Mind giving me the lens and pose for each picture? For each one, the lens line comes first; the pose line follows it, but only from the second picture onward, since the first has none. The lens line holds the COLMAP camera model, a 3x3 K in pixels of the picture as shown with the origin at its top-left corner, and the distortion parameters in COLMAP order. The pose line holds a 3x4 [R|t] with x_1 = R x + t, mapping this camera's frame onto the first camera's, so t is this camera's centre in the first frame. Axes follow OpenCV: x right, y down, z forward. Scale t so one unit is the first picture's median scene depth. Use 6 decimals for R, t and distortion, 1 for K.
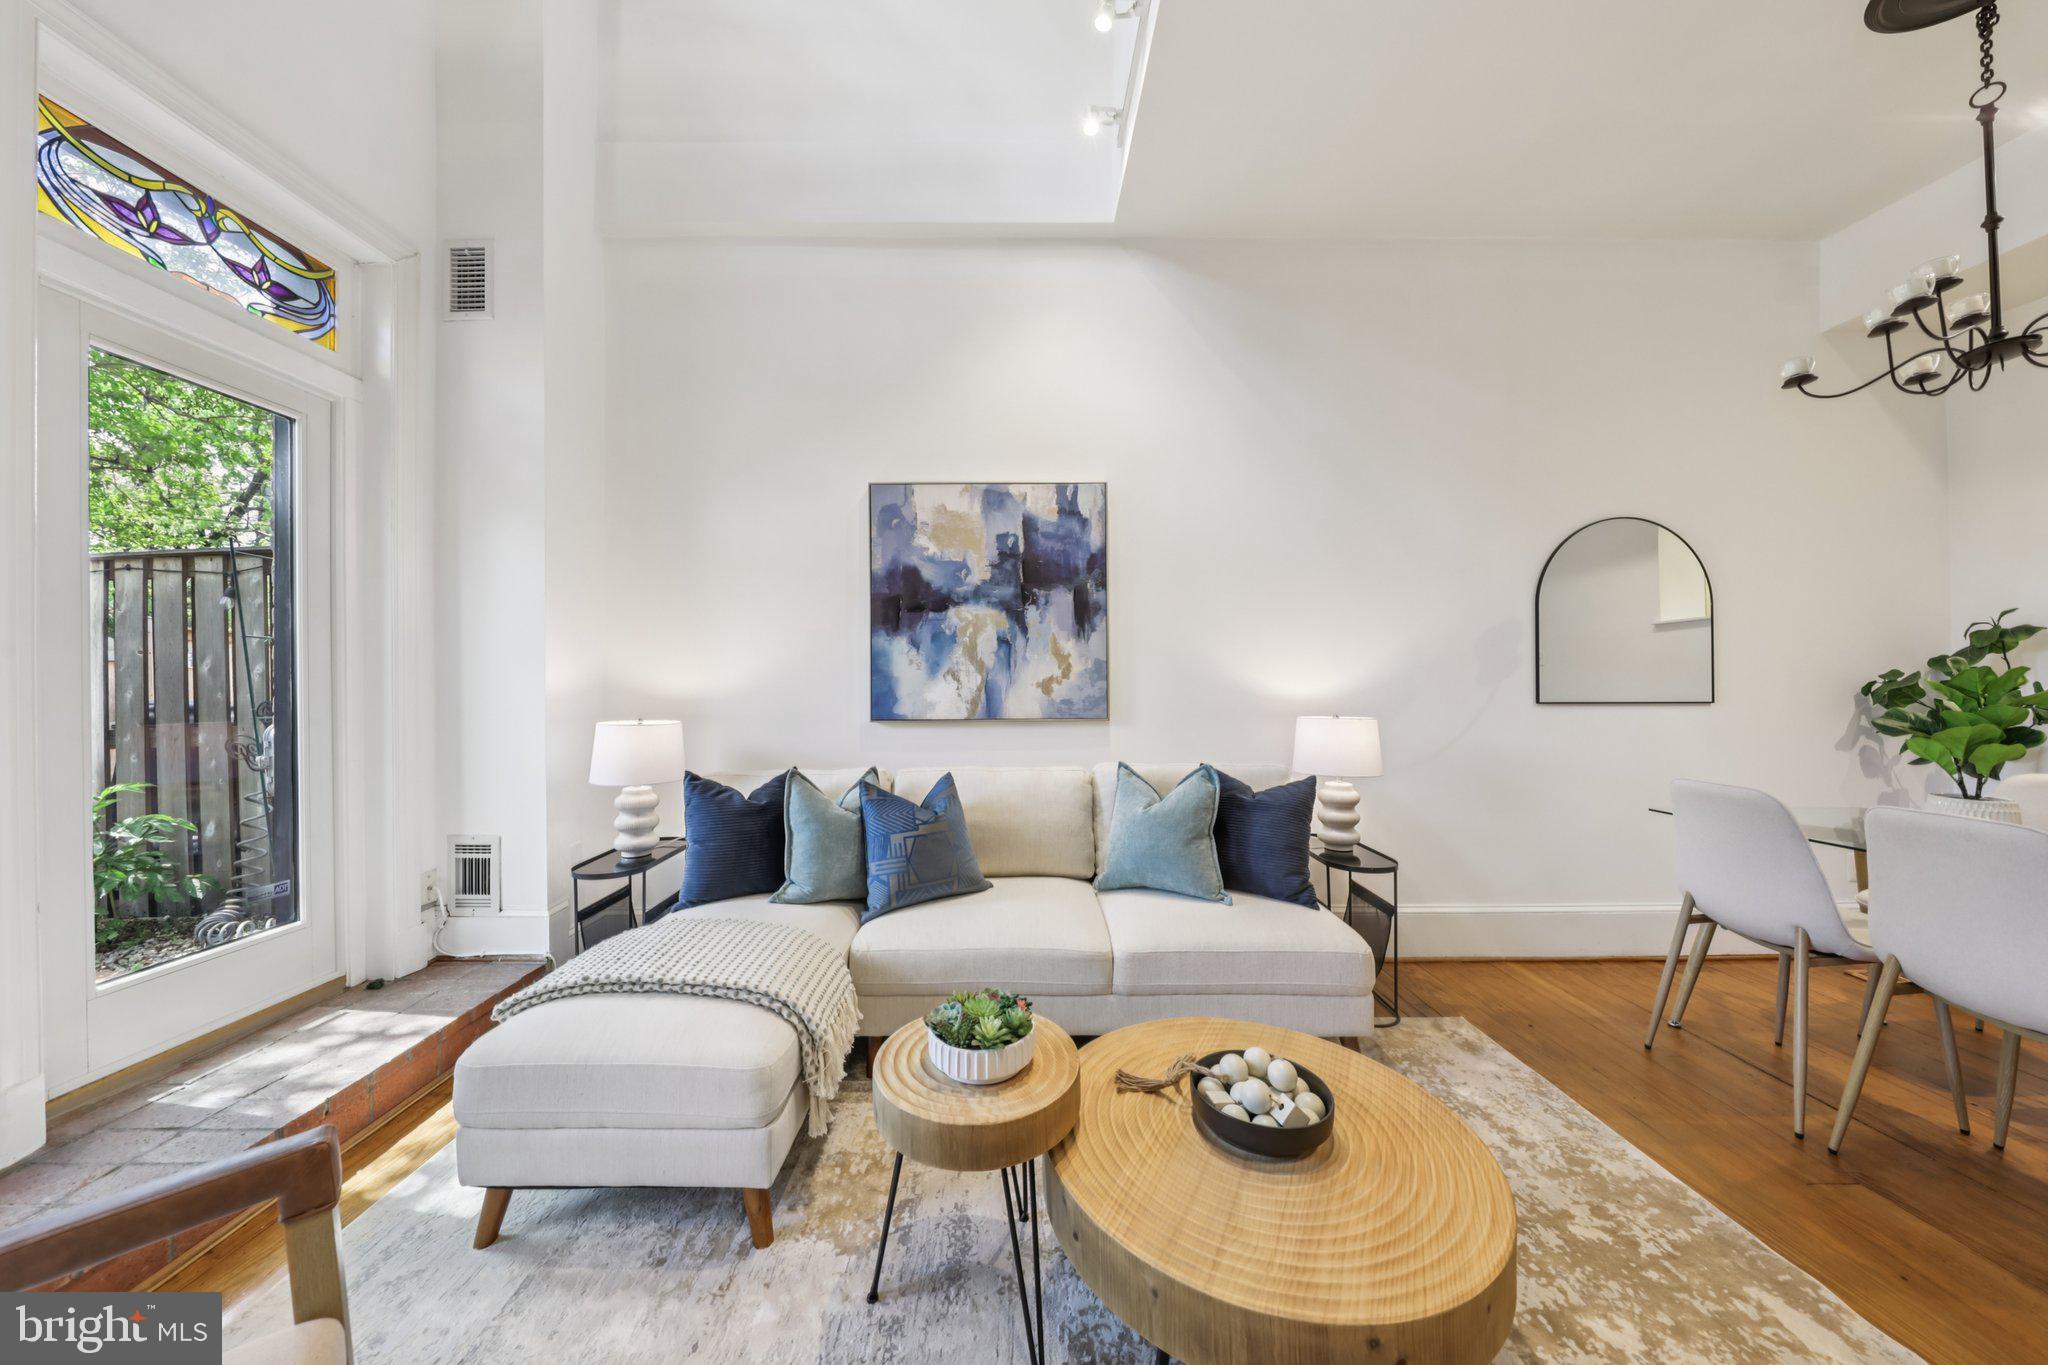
lens RADIAL K [[658.0, 0, 1015.5], [0, 658.0, 684.8], [0, 0, 1]] dist [0.000366, -0.002126]
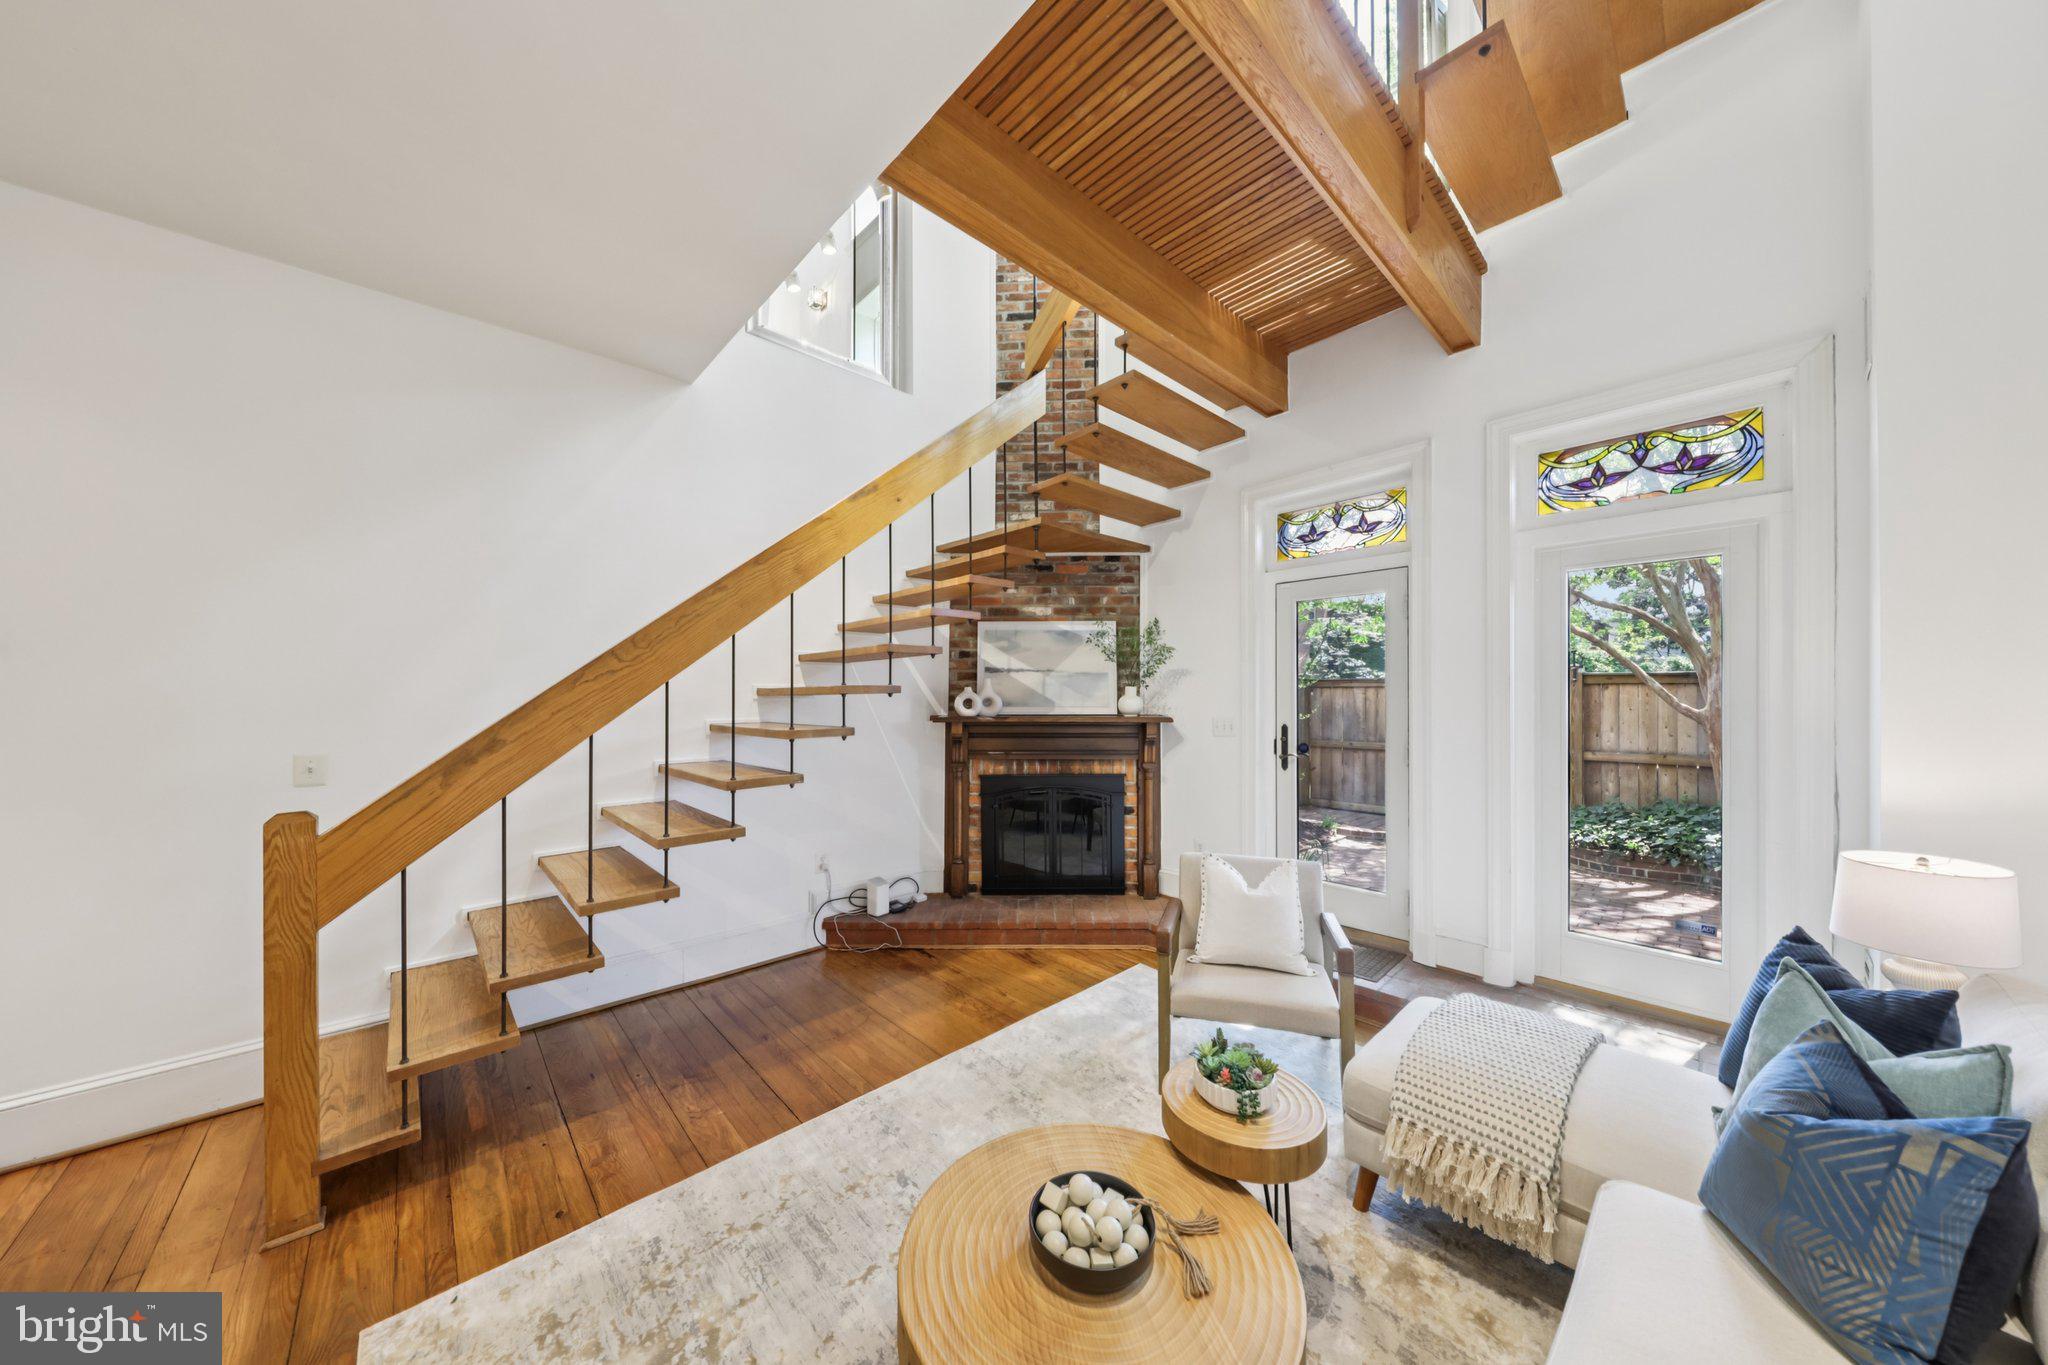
lens RADIAL K [[648.0, 0, 1030.0], [0, 648.0, 696.8], [0, 0, 1]] dist [0.001051, -0.000008]
pose [[-0.733894, 0.006605, -0.679232, 0.510519], [0.001638, 0.999967, 0.007955, -0.114848], [0.679263, 0.004725, -0.733880, 0.766212]]
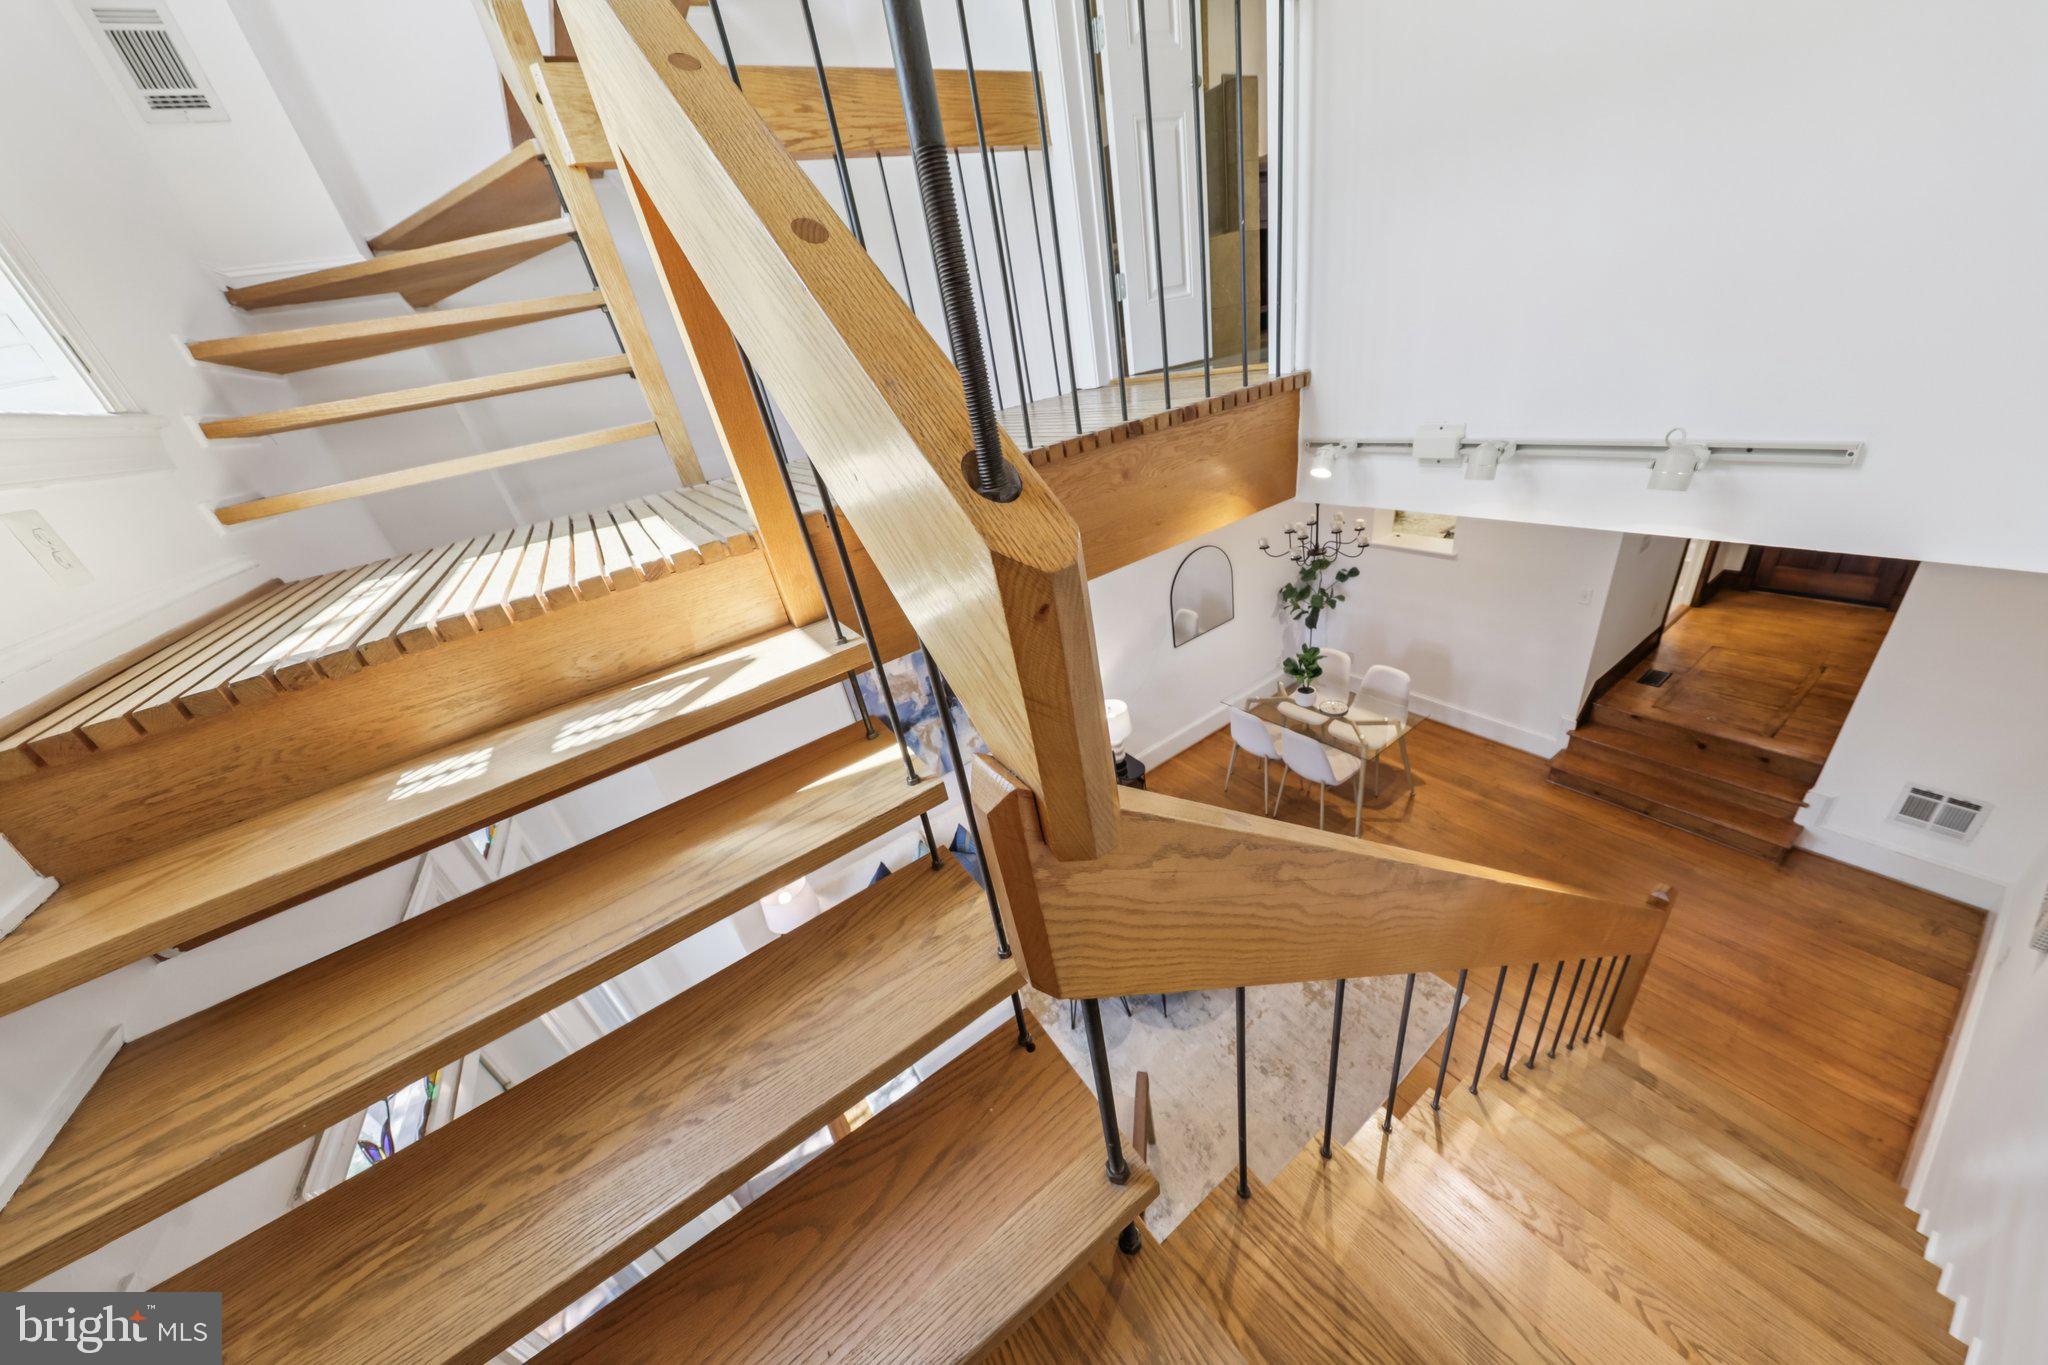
lens RADIAL K [[645.8, 0, 1014.2], [0, 645.8, 673.6], [0, 0, 1]] dist [0.000491, -0.000004]
pose [[0.829420, -0.373742, 0.415186, -0.505369], [0.175621, 0.879998, 0.441317, -0.904085], [-0.530302, -0.293122, 0.795525, -0.377160]]
